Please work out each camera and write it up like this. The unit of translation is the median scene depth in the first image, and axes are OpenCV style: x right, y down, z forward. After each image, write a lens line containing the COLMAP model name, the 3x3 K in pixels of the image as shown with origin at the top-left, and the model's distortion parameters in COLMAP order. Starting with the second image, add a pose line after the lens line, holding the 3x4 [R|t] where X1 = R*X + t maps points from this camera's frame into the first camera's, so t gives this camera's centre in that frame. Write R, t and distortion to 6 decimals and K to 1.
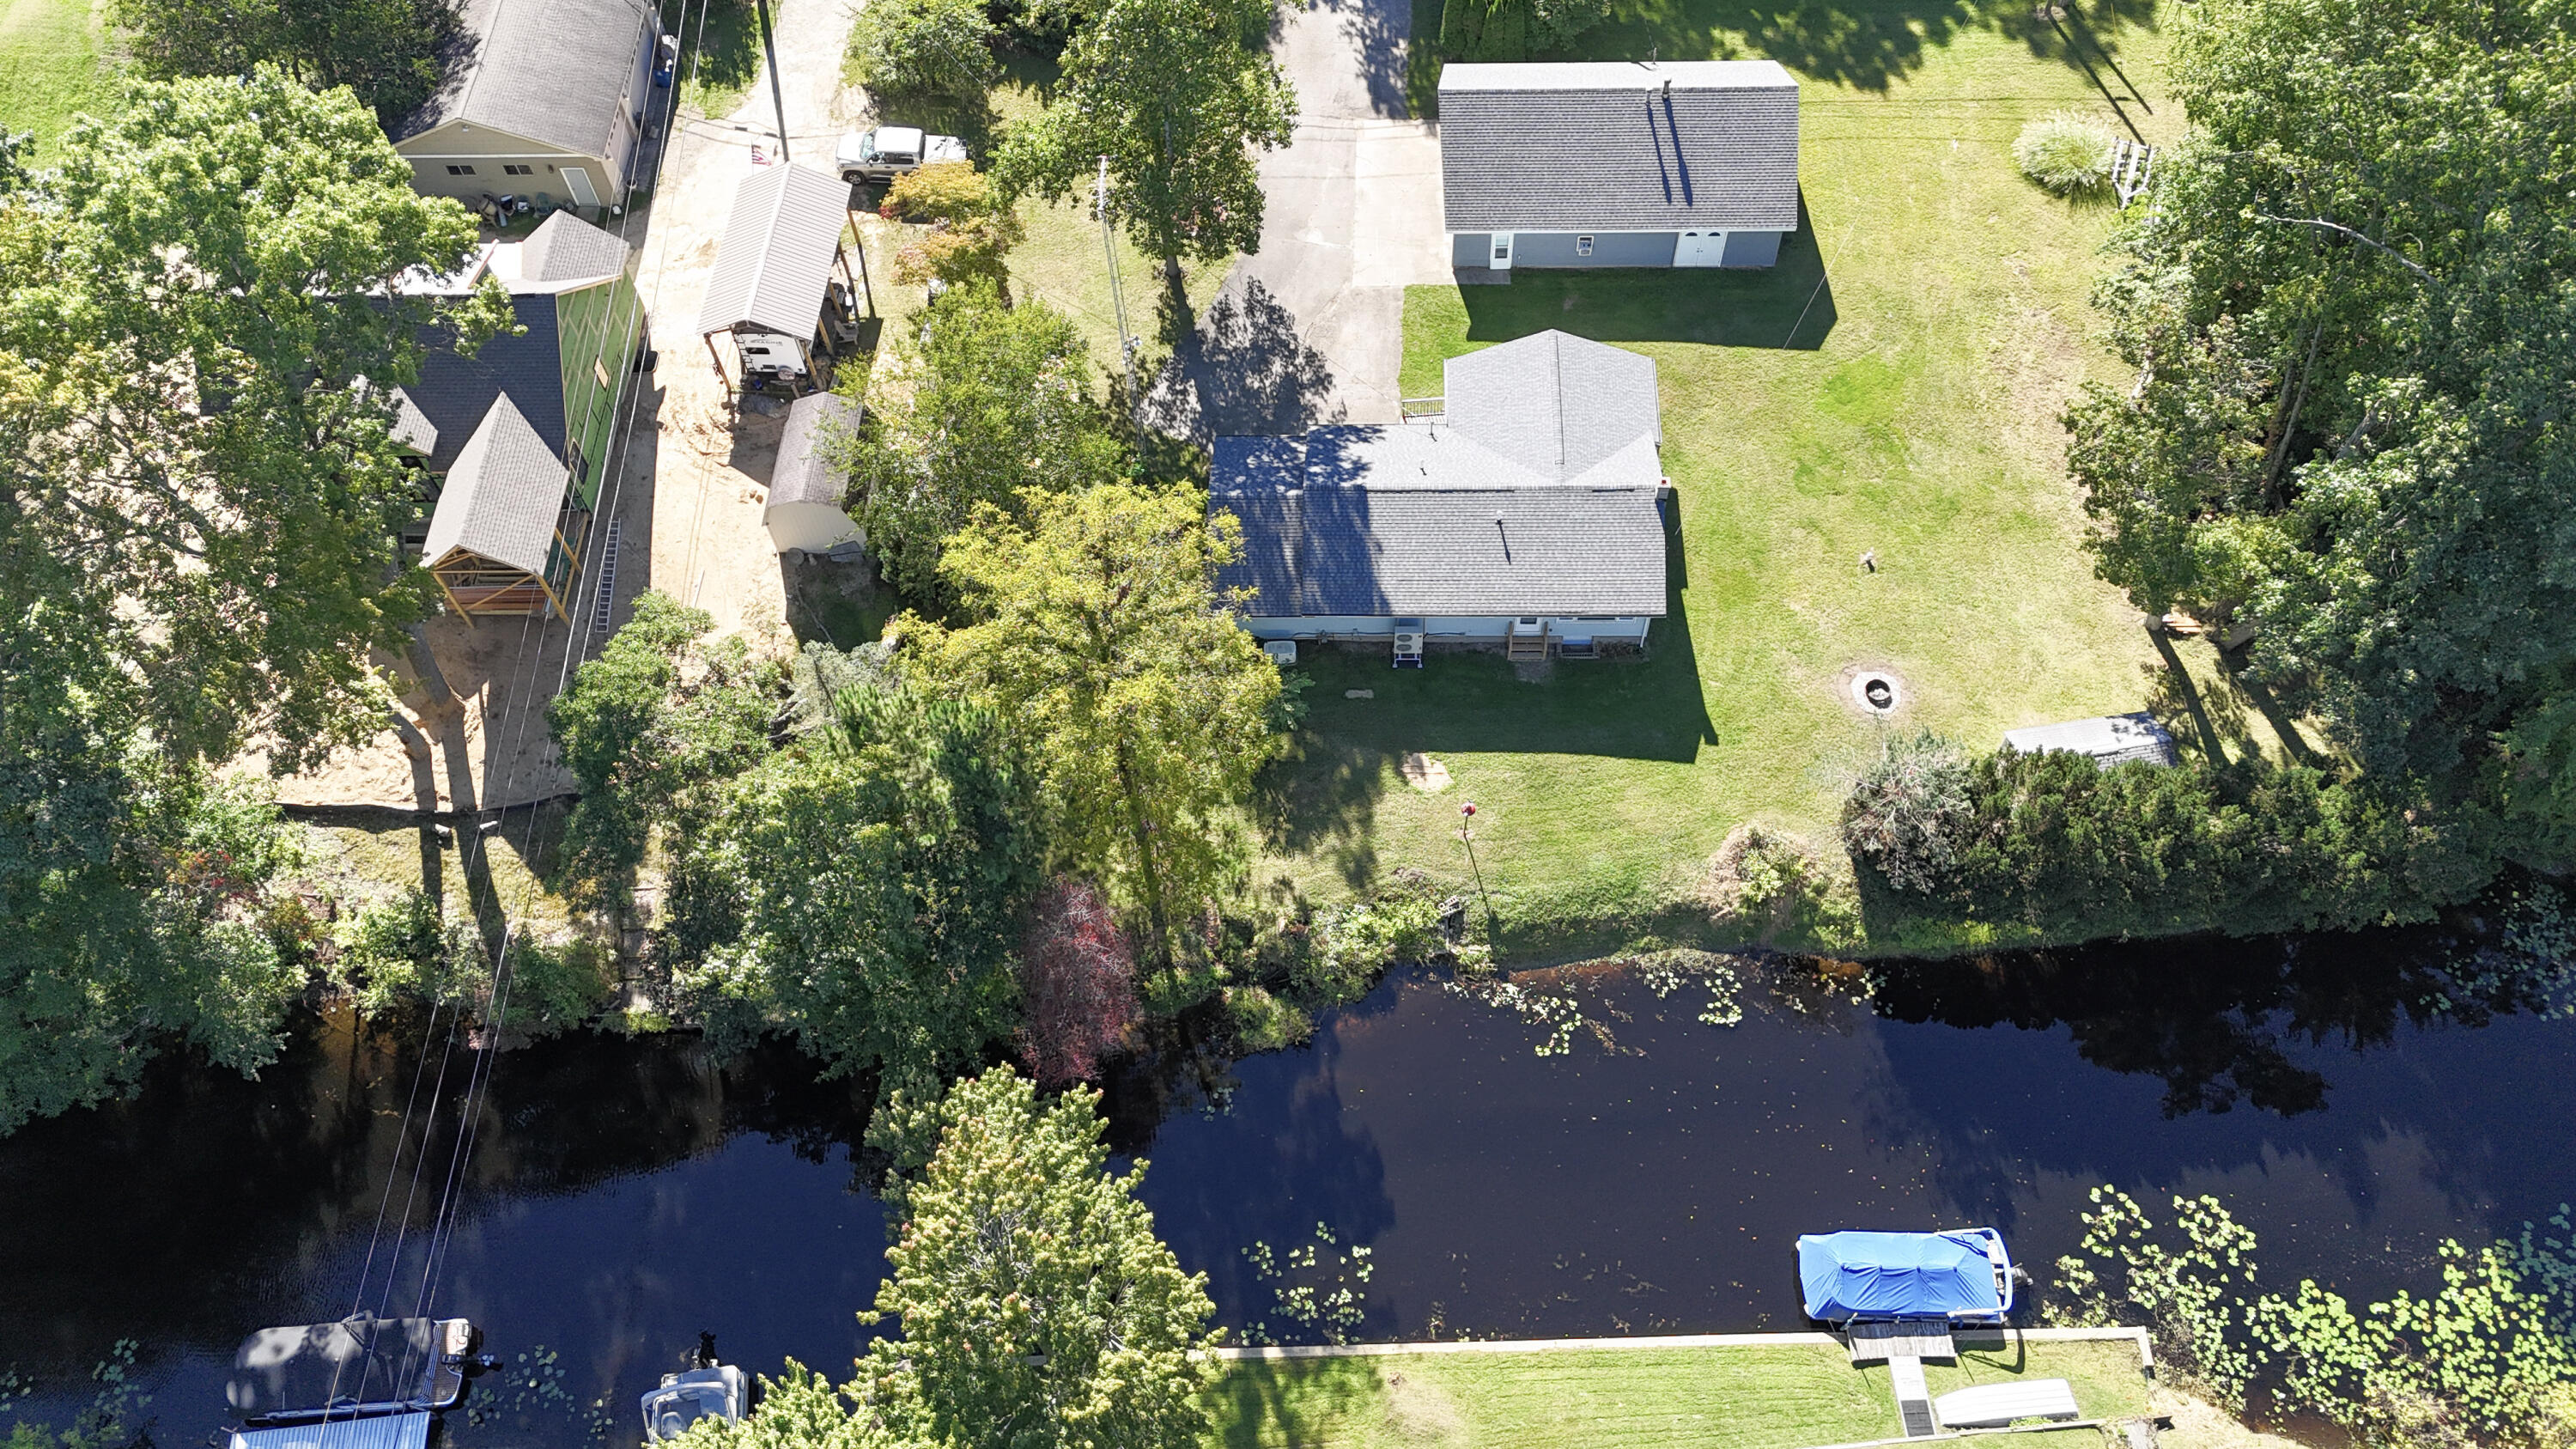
lens RADIAL K [[2185.8, 0, 1240.4], [0, 2185.8, 730.7], [0, 0, 1]] dist [0.244733, -0.999887]
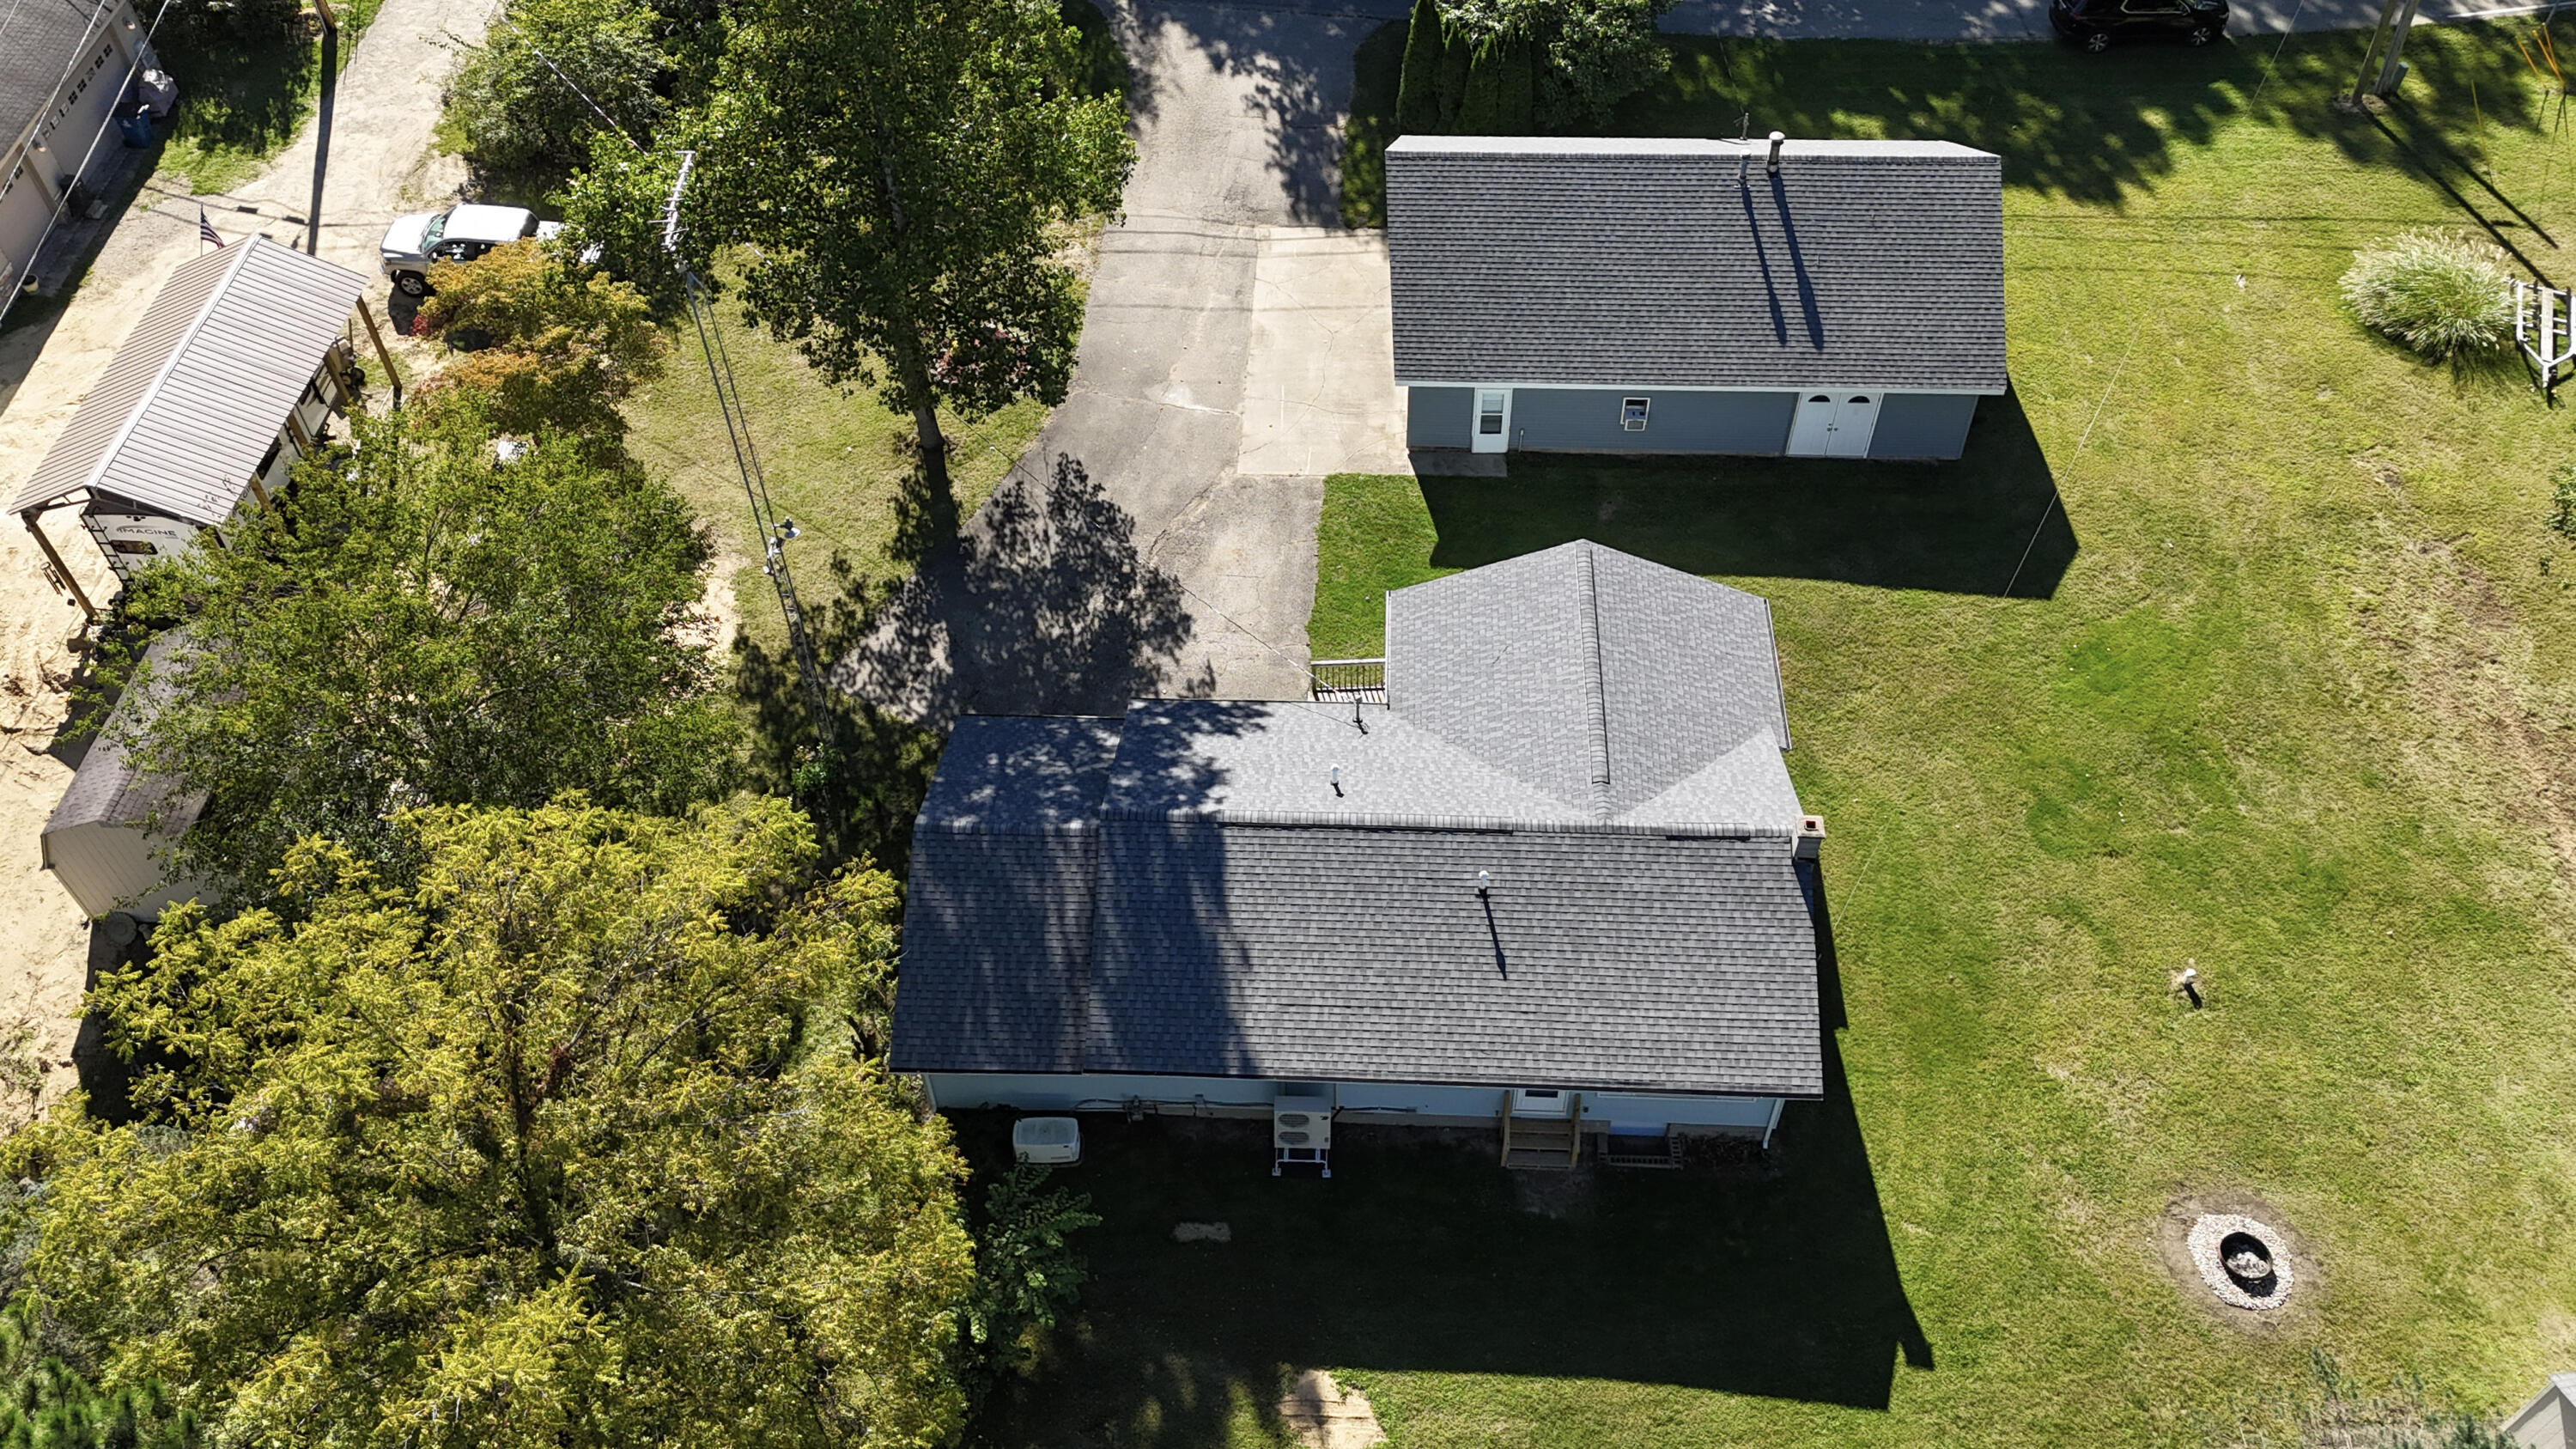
lens RADIAL K [[1893.9, 0, 1288.0], [0, 1893.9, 724.5], [0, 0, 1]] dist [0.084890, -0.001833]
pose [[0.999718, 0.023655, 0.001919, 0.066178], [-0.023087, 0.988072, -0.152253, -0.061088], [-0.005498, 0.152166, 0.988340, 0.523581]]
